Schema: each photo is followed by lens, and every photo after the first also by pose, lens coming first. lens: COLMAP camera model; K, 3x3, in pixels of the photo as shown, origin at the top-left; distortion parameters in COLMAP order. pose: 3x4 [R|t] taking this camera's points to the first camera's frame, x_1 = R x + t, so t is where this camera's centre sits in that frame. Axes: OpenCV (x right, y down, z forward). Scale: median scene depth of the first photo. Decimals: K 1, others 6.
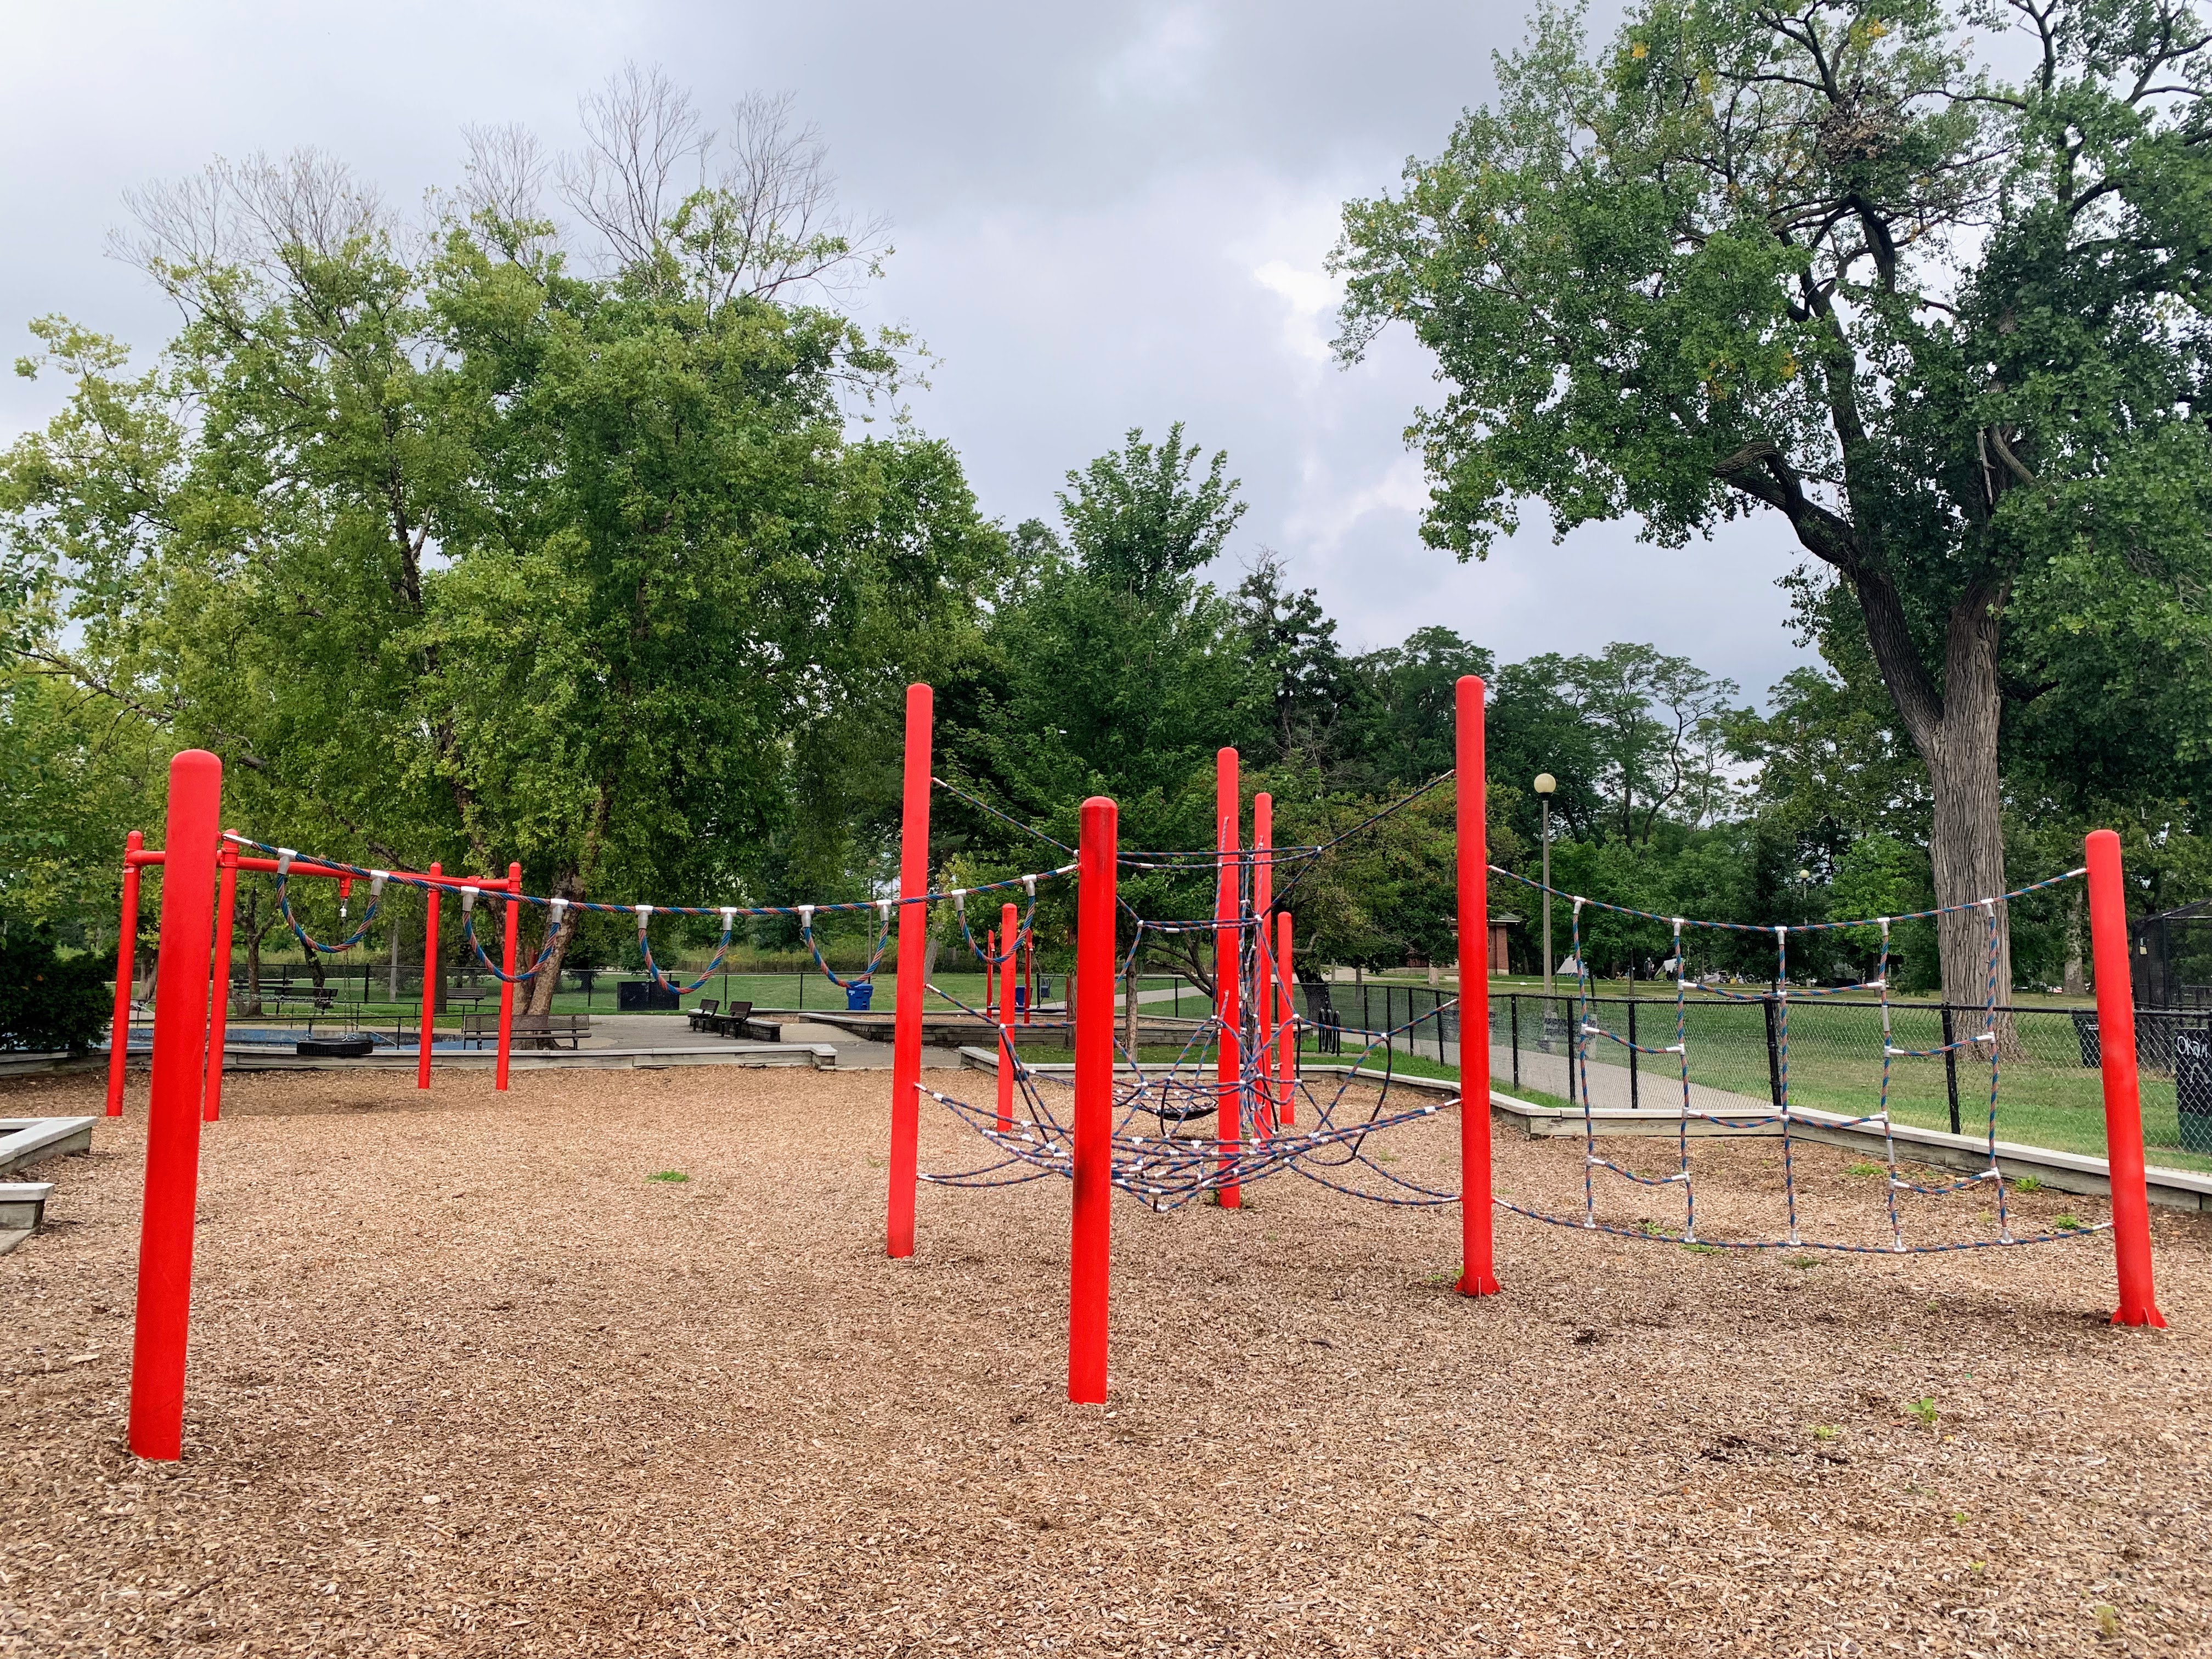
lens RADIAL K [[1653.9, 0, 1106.0], [0, 1653.9, 829.5], [0, 0, 1]] dist [-0.000727, -0.008930]
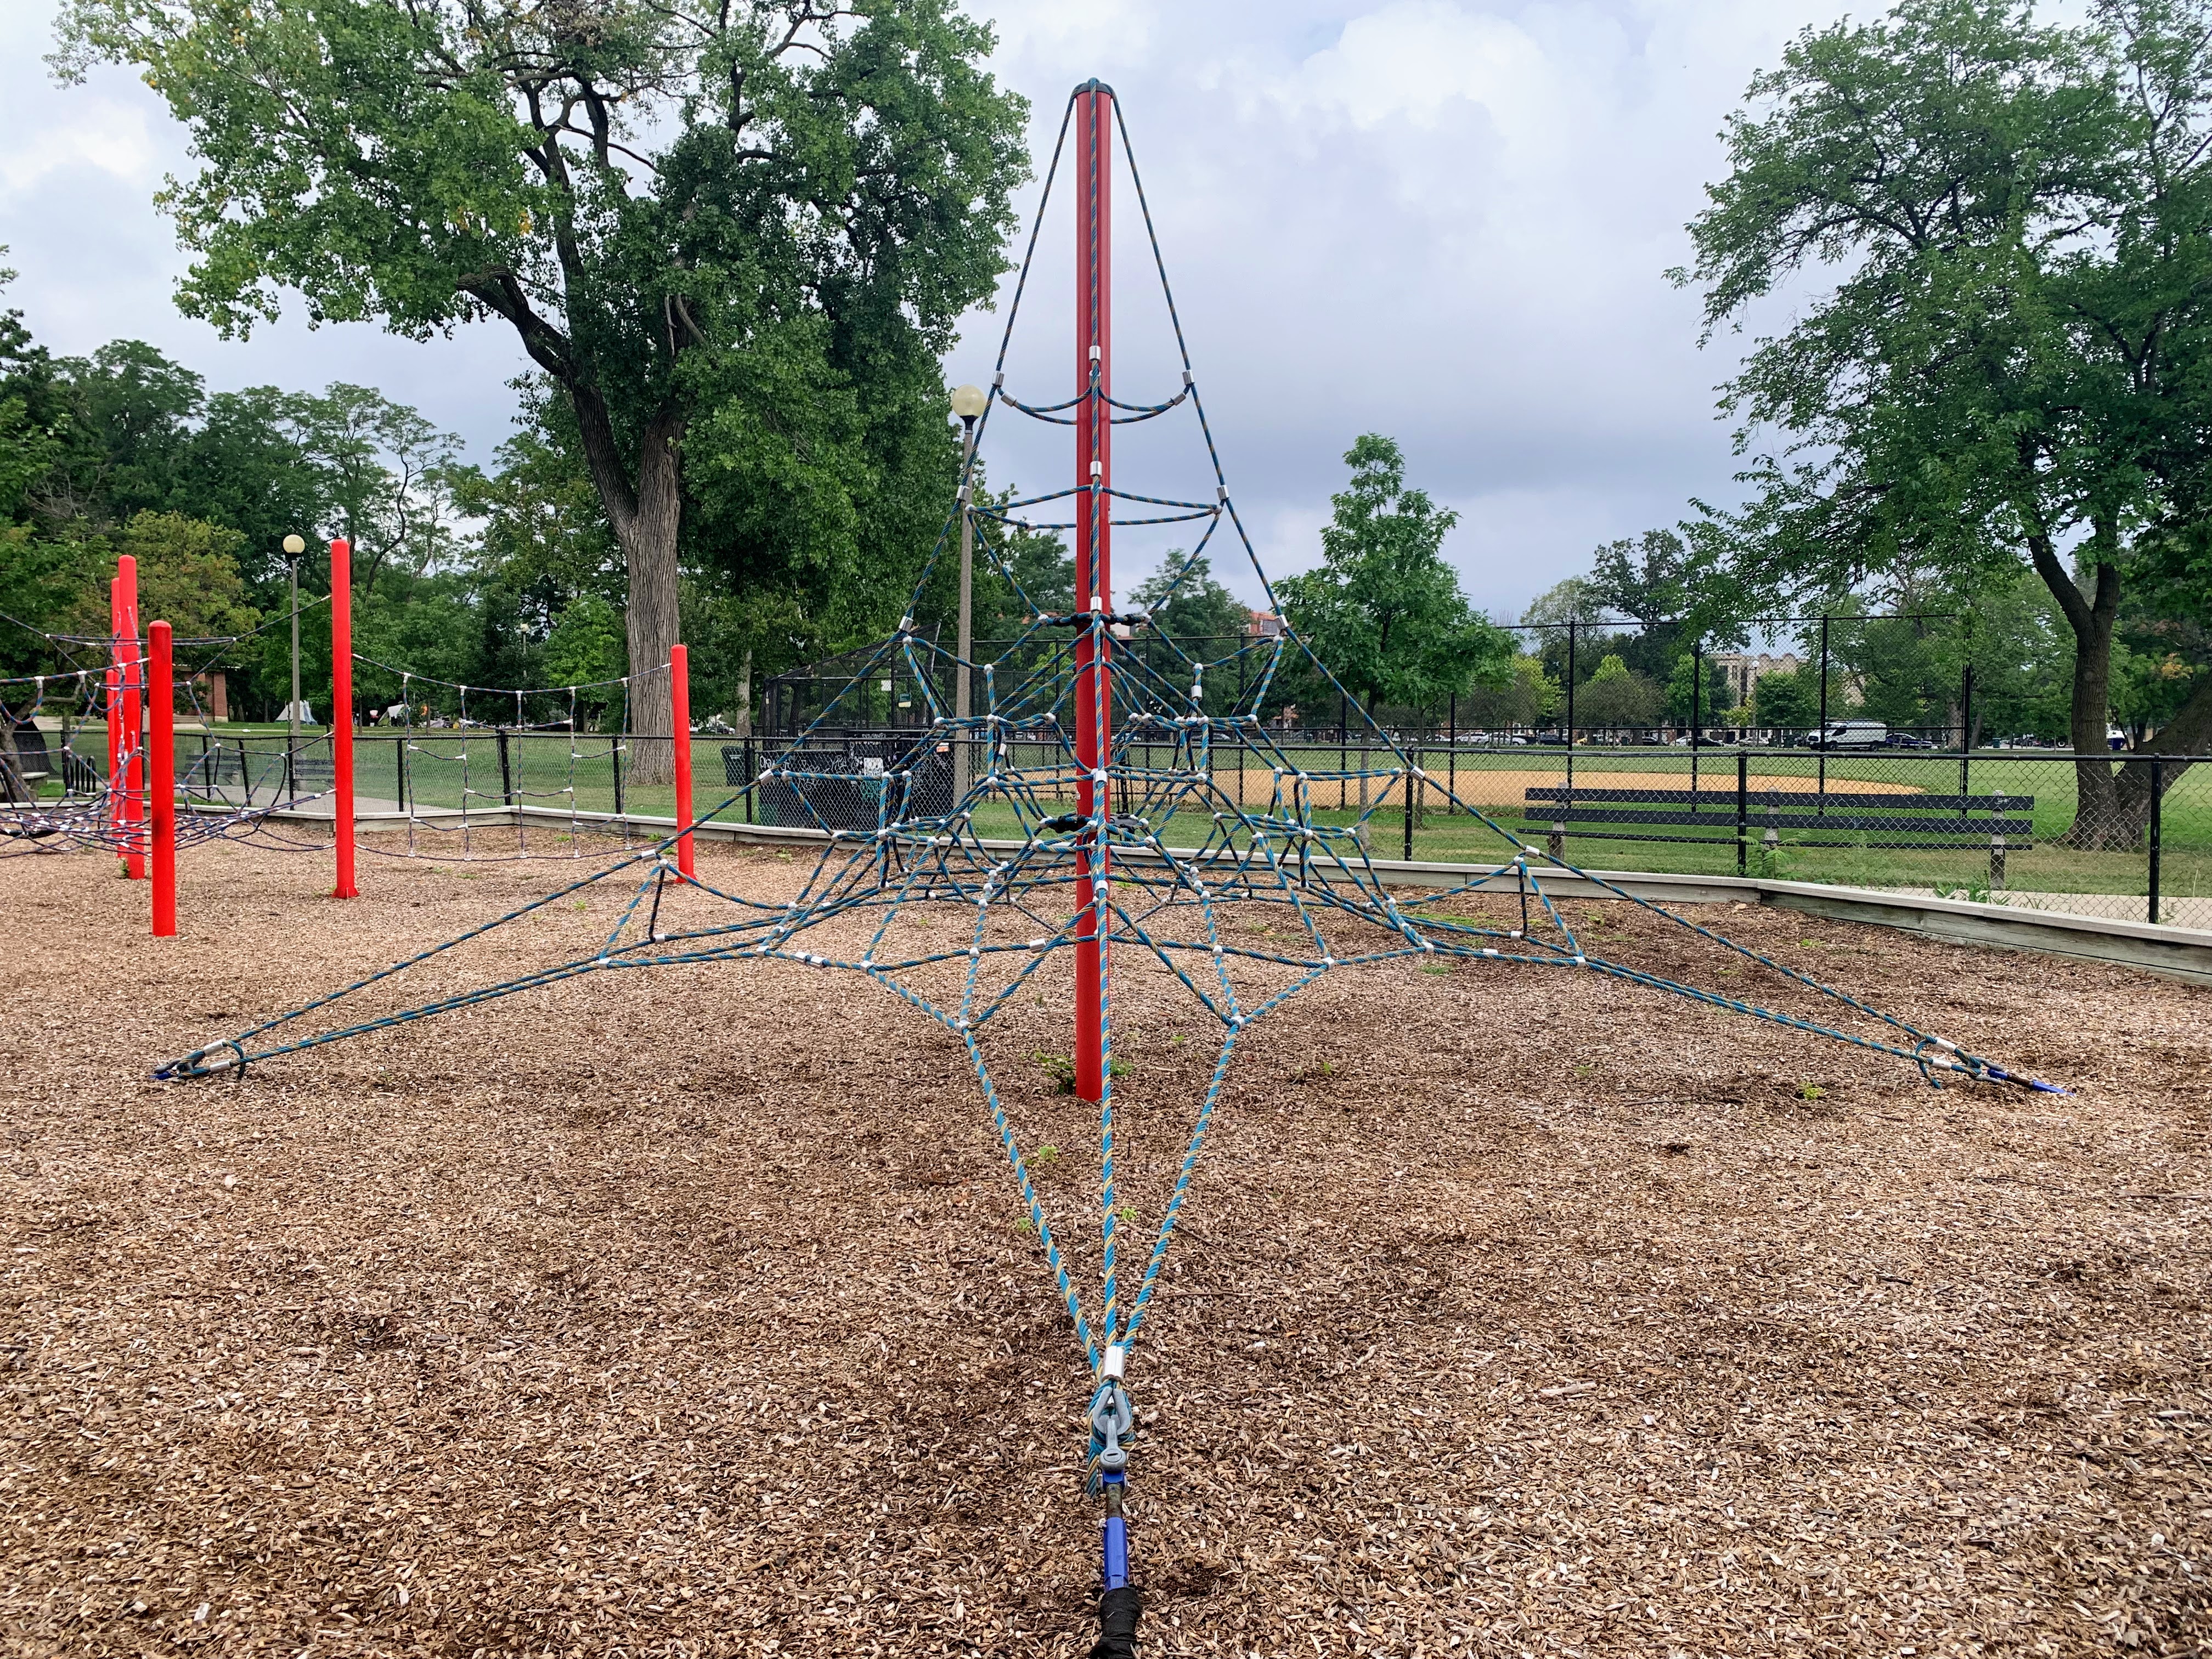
lens RADIAL K [[1680.4, 0, 1106.0], [0, 1680.4, 829.5], [0, 0, 1]] dist [0.000234, 0.040759]
pose [[0.743544, -0.040683, 0.667449, -0.041088], [-0.060790, 0.989902, 0.128058, -0.007846], [-0.665918, -0.135791, 0.733562, -0.093627]]
